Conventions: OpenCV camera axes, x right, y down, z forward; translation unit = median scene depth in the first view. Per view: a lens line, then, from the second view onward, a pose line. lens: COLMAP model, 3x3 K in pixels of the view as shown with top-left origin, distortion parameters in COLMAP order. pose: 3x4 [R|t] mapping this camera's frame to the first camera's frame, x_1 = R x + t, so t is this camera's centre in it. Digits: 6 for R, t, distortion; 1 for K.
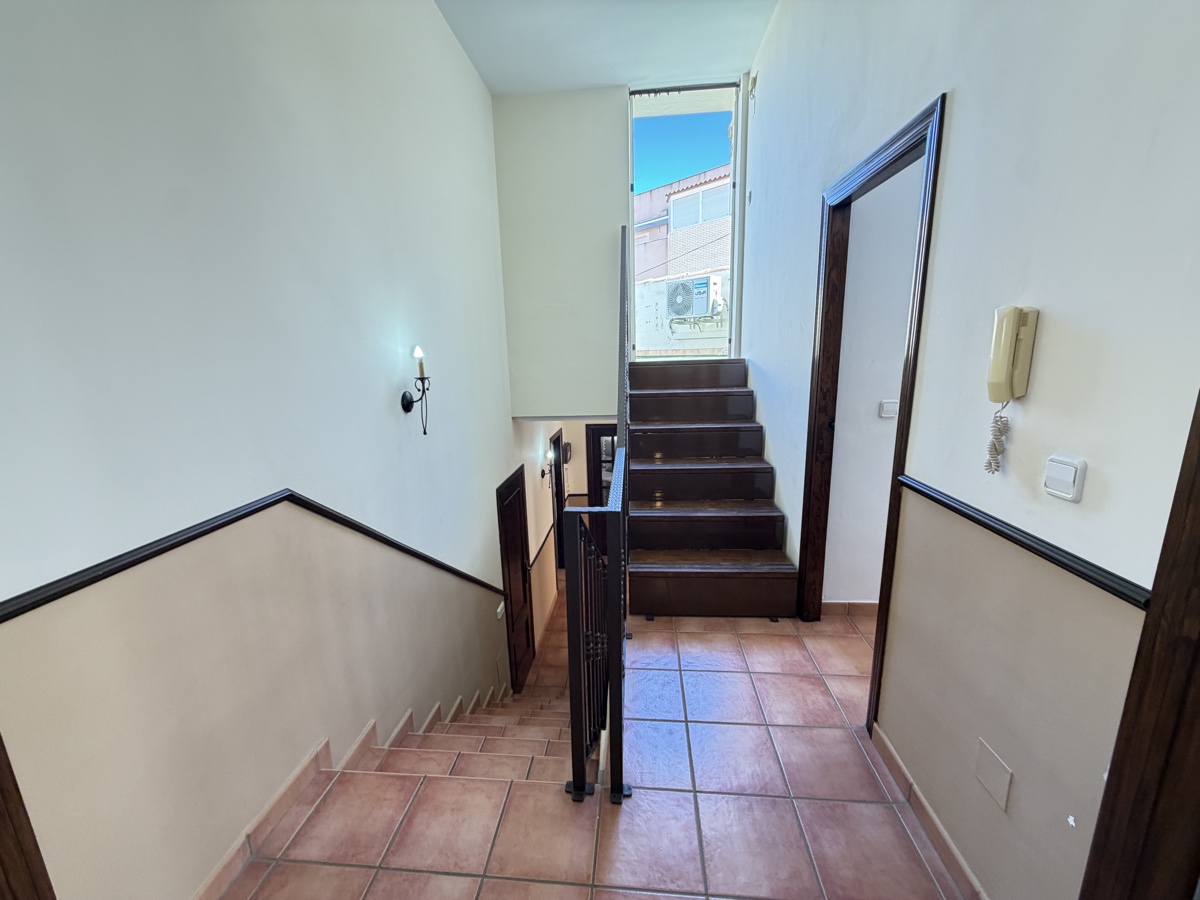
lens RADIAL K [[481.1, 0, 598.6], [0, 481.1, 452.5], [0, 0, 1]] dist [0.000249, -0.000085]
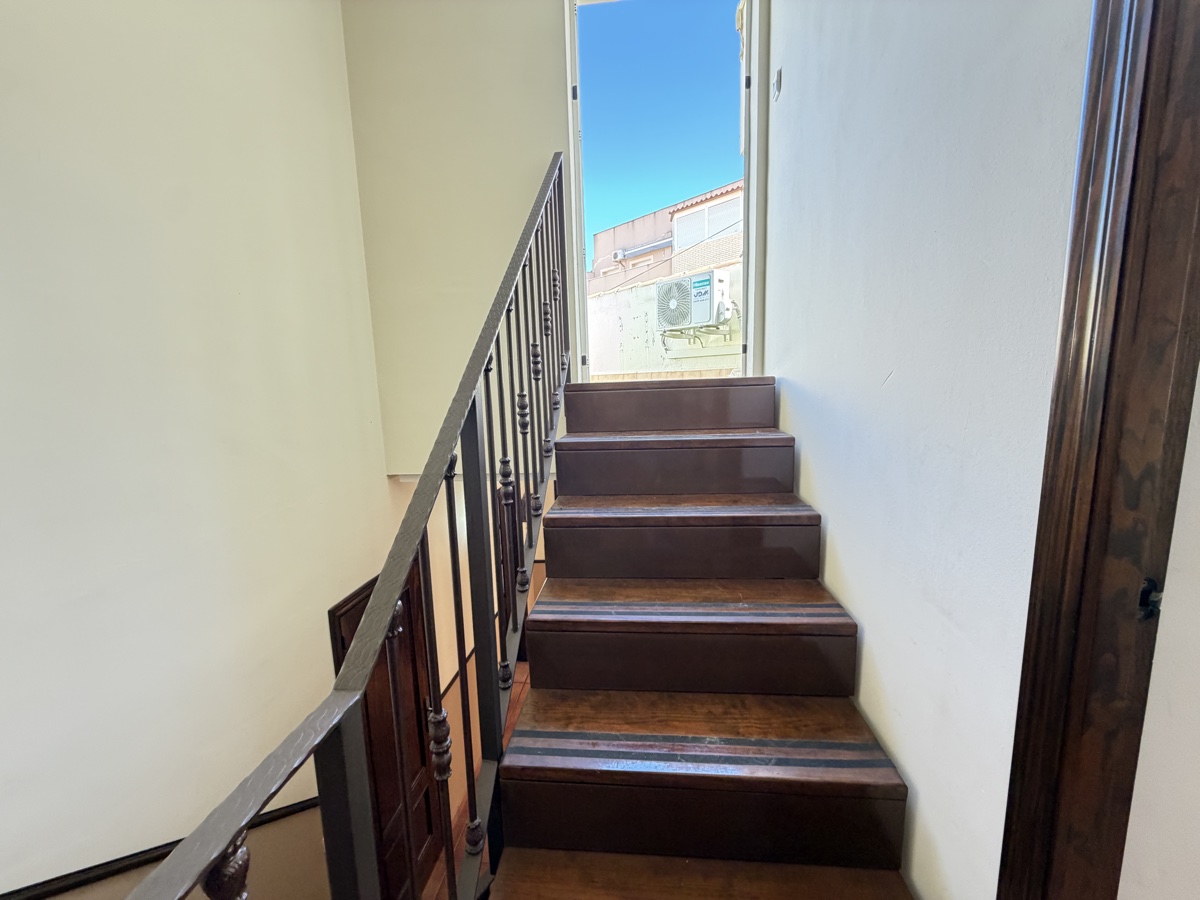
lens RADIAL K [[481.1, 0, 600.3], [0, 481.1, 449.3], [0, 0, 1]] dist [0.000249, -0.000085]
pose [[0.999813, 0.000798, -0.019335, 0.073513], [-0.002051, 0.997894, -0.064831, -0.048119], [0.019242, 0.064859, 0.997709, 0.284329]]
